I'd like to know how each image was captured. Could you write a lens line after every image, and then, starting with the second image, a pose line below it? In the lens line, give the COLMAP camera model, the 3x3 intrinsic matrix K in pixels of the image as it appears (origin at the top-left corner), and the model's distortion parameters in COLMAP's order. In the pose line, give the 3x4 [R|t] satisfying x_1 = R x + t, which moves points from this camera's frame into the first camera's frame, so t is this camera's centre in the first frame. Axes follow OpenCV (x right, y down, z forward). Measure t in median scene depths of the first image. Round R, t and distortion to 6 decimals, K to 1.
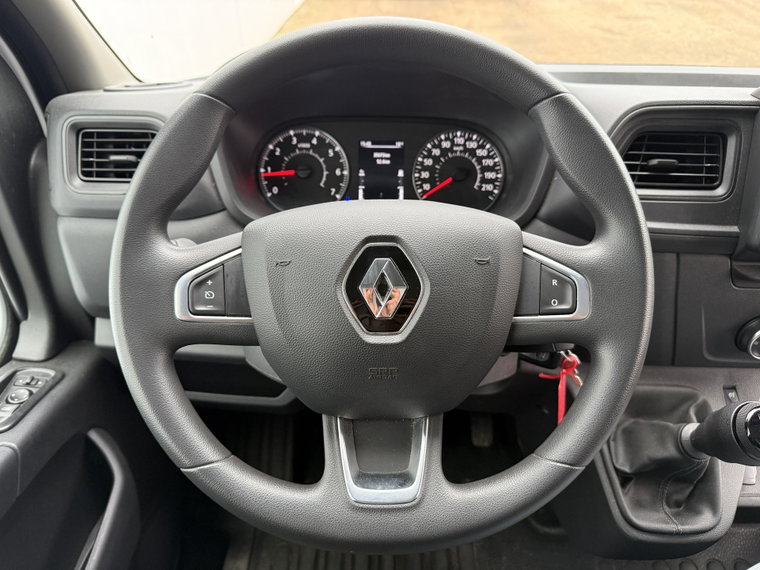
lens RADIAL K [[535.5, 0, 377.6], [0, 535.5, 284.0], [0, 0, 1]] dist [0.052503, -0.067321]
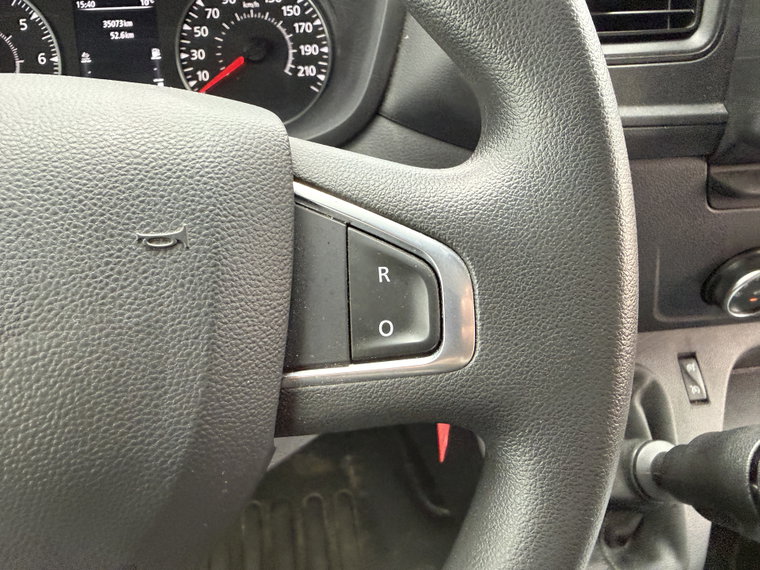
lens RADIAL K [[538.5, 0, 332.8], [0, 538.5, 275.4], [0, 0, 1]] dist [0.004865, -0.005666]
pose [[0.990401, -0.099883, 0.095543, 0.154502], [0.086752, 0.987325, 0.132902, -0.032342], [-0.107607, -0.123338, 0.986513, 0.380584]]
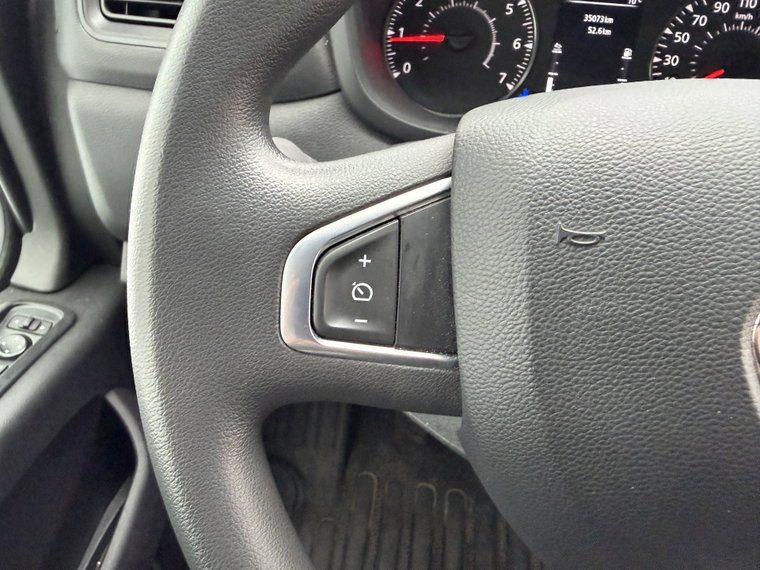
lens RADIAL K [[538.5, 0, 332.8], [0, 538.5, 275.4], [0, 0, 1]] dist [0.004865, -0.005666]
pose [[0.985044, 0.125879, -0.117652, -0.172405], [-0.106395, 0.981479, 0.159310, -0.032534], [0.135527, -0.144410, 0.980193, 0.359599]]
